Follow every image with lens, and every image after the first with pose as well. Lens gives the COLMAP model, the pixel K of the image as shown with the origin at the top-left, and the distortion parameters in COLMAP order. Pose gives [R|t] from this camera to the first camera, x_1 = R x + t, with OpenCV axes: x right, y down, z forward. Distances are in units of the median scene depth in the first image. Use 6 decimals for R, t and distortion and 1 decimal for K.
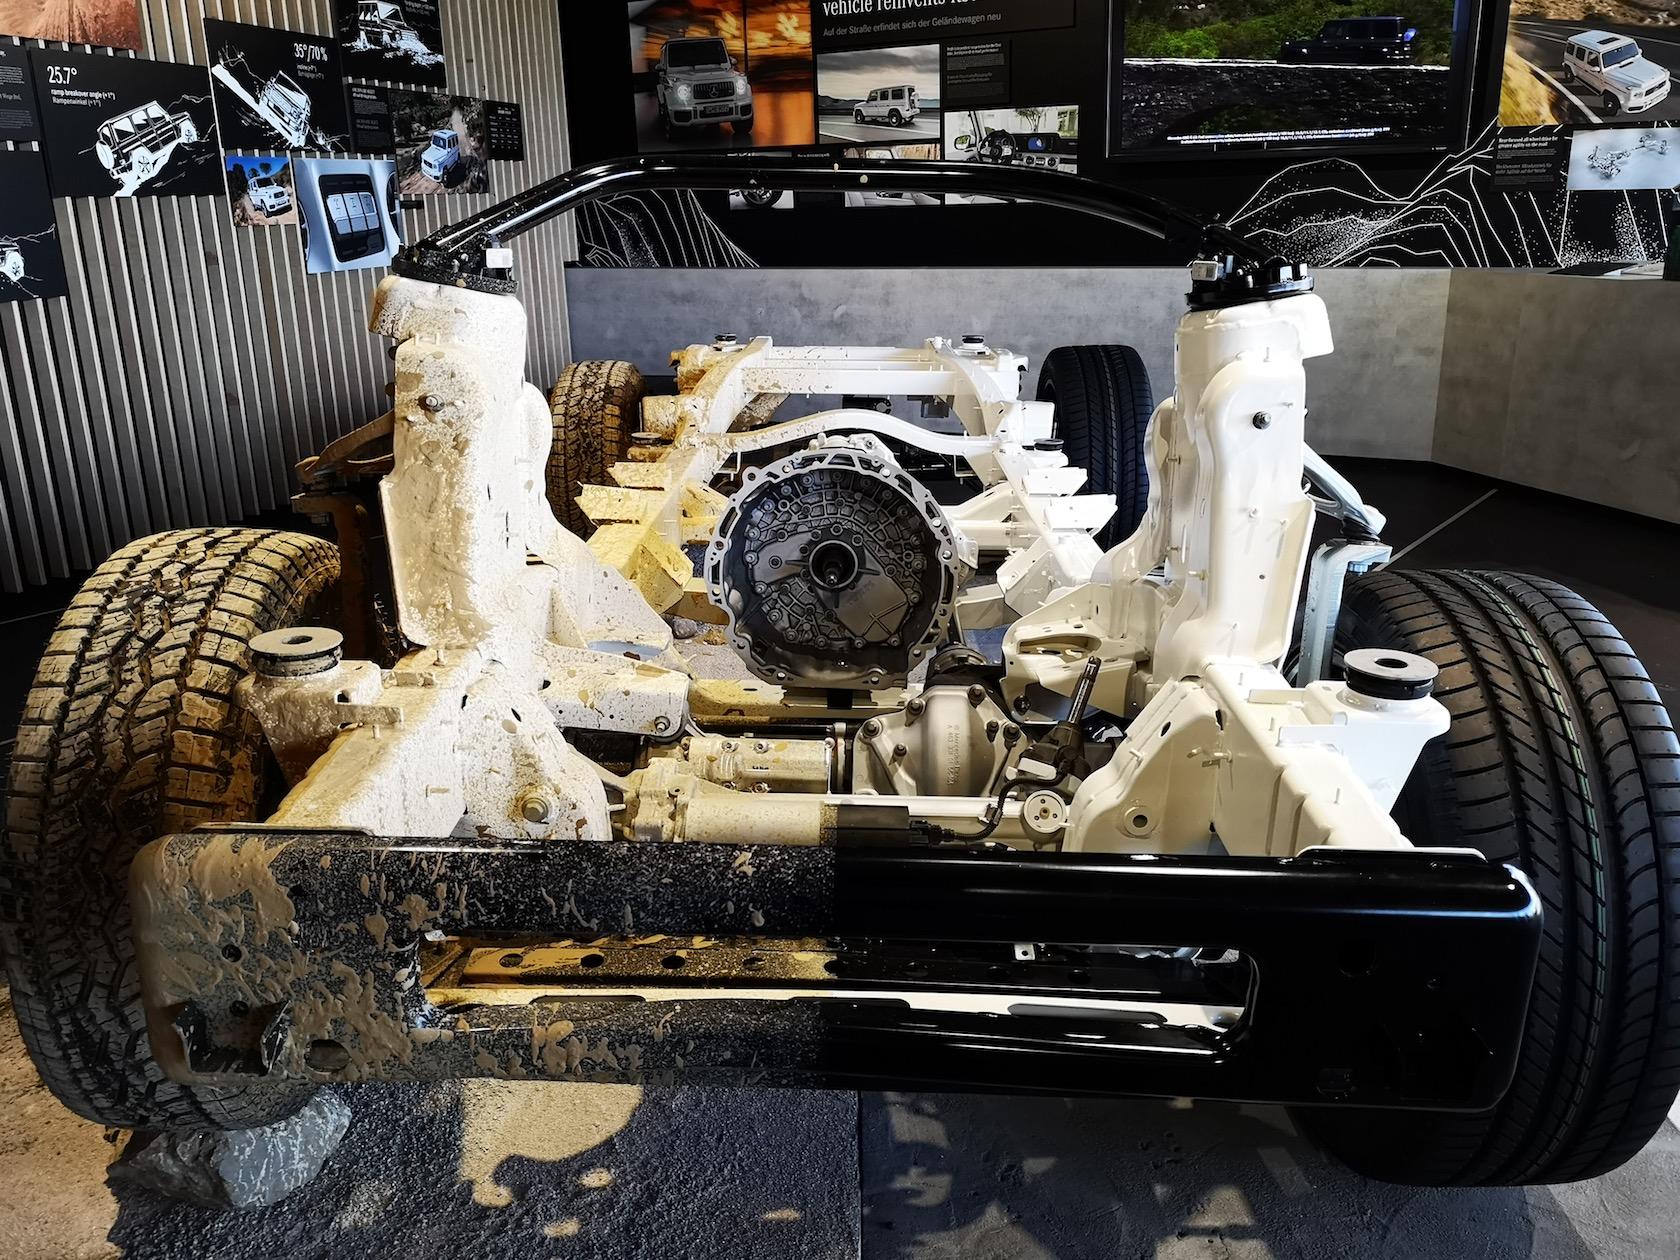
lens RADIAL K [[1395.7, 0, 859.6], [0, 1395.7, 631.6], [0, 0, 1]] dist [-0.006687, -0.011517]
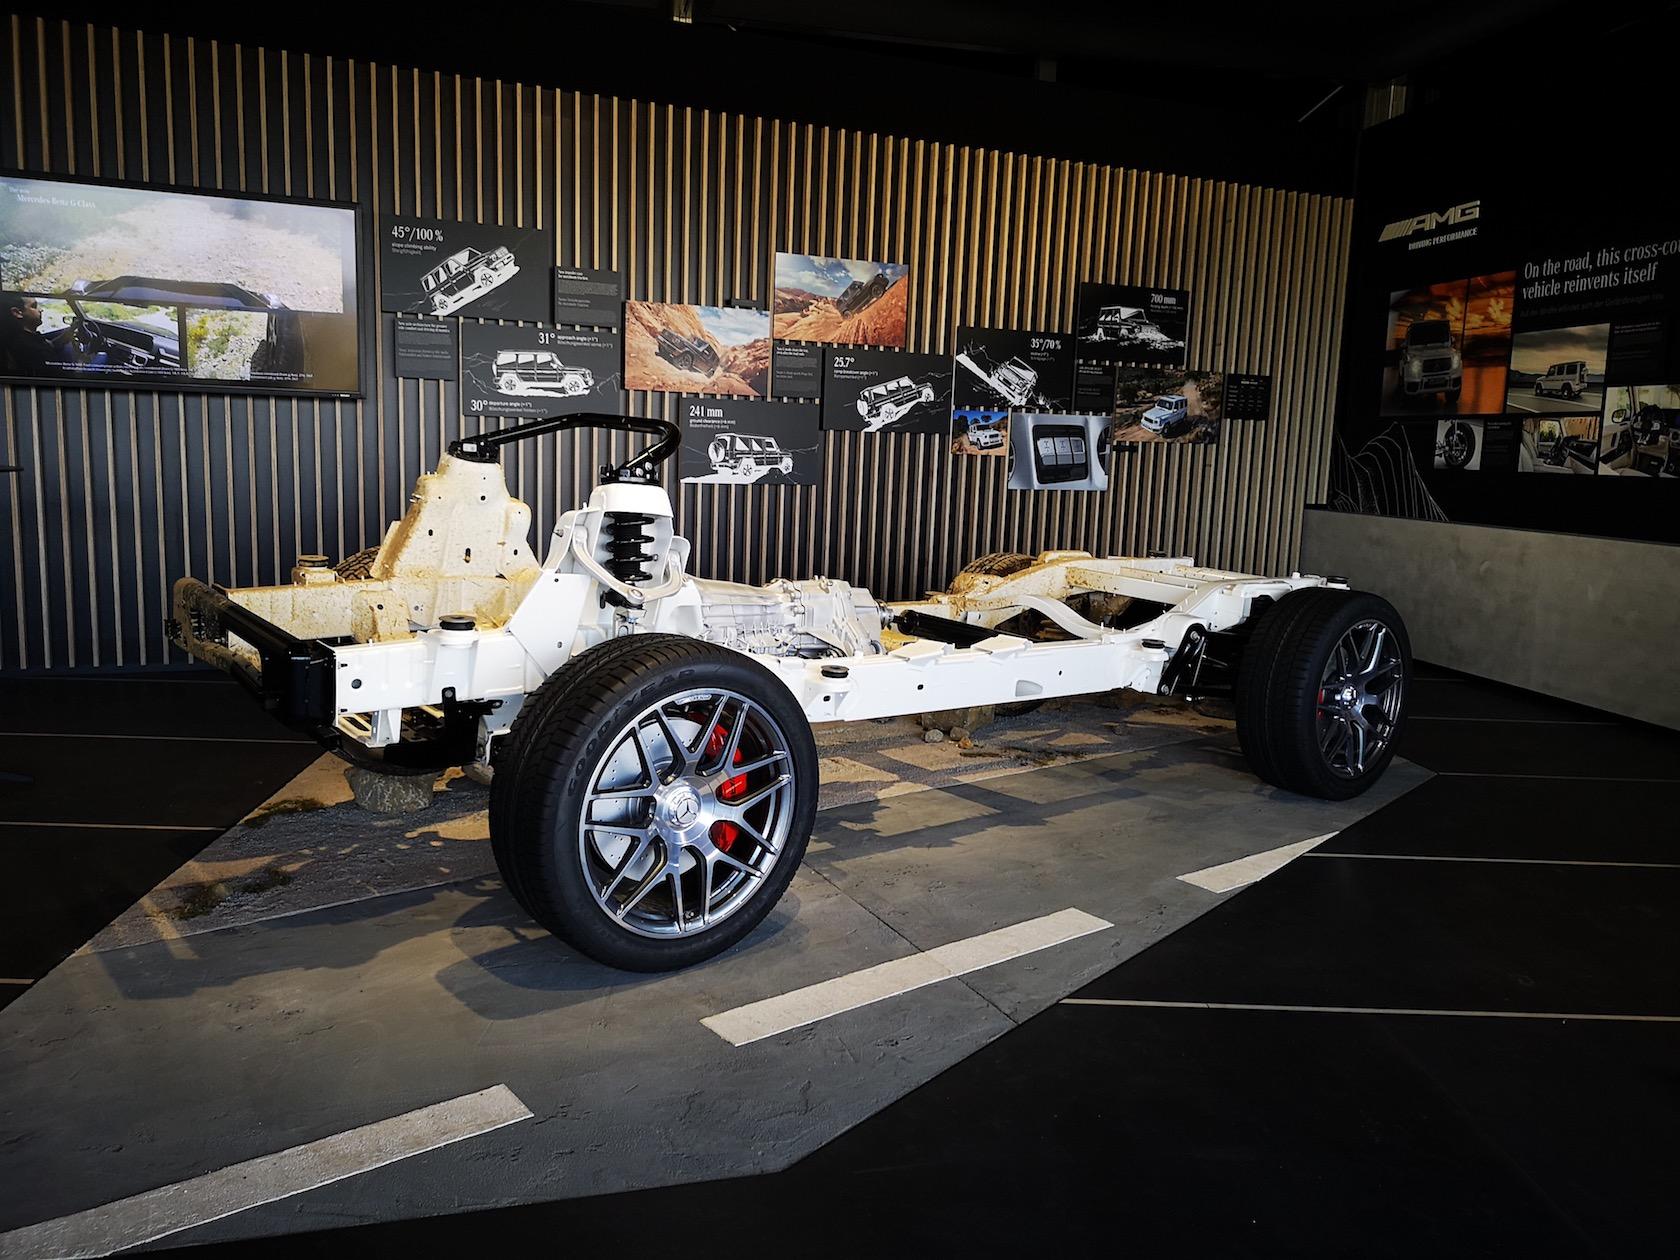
lens RADIAL K [[1310.2, 0, 806.4], [0, 1310.2, 629.9], [0, 0, 1]] dist [0.067136, -0.069793]
pose [[0.615194, 0.156720, -0.772642, 0.534424], [-0.279972, 0.959592, -0.028279, -0.014766], [0.736988, 0.233715, 0.634212, 0.000299]]
